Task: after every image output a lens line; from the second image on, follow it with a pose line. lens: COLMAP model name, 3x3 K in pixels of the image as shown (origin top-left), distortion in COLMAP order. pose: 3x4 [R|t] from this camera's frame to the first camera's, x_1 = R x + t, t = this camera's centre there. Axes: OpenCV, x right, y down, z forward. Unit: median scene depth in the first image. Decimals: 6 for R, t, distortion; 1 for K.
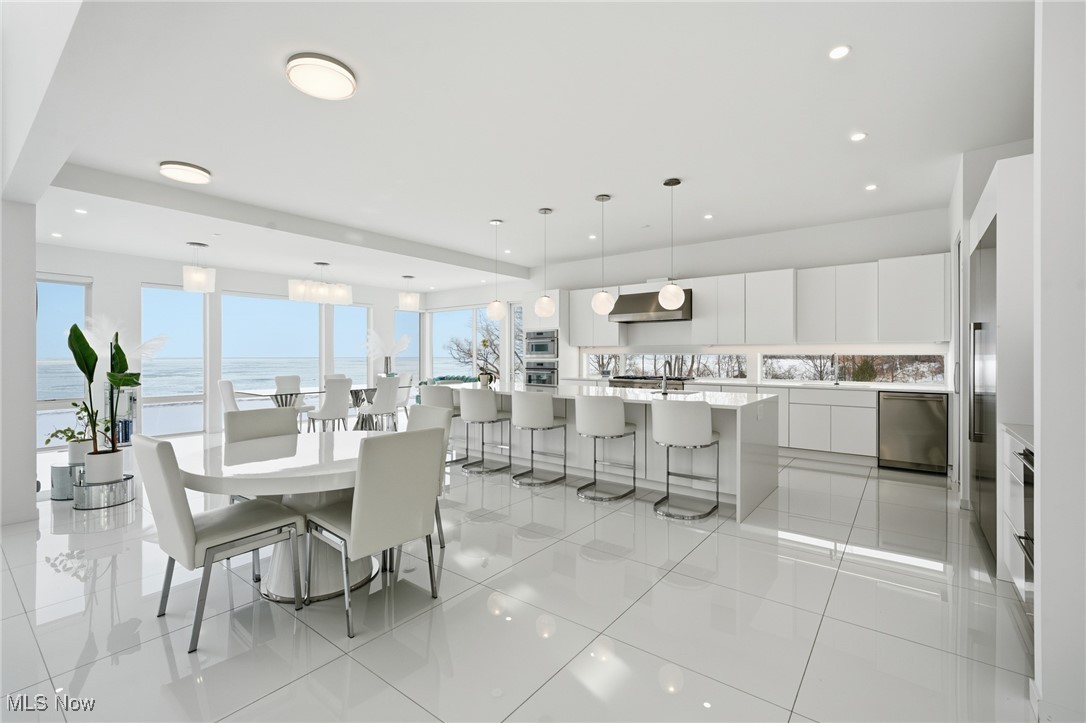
lens RADIAL K [[476.2, 0, 544.9], [0, 476.2, 358.0], [0, 0, 1]] dist [0.000111, -0.000005]
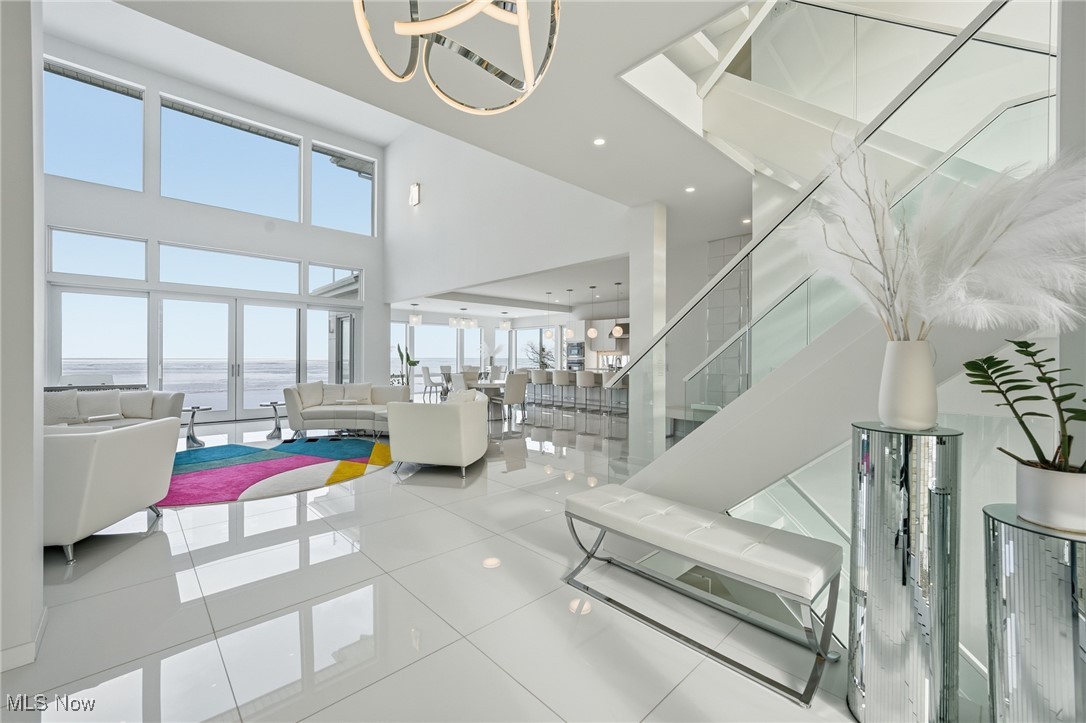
lens RADIAL K [[429.0, 0, 545.3], [0, 429.0, 357.9], [0, 0, 1]] dist [-0.000026, 0.000003]
pose [[0.988564, 0.002716, -0.150780, 0.126060], [-0.003111, 0.999992, -0.002386, 0.006407], [0.150772, 0.002827, 0.988565, -0.653888]]
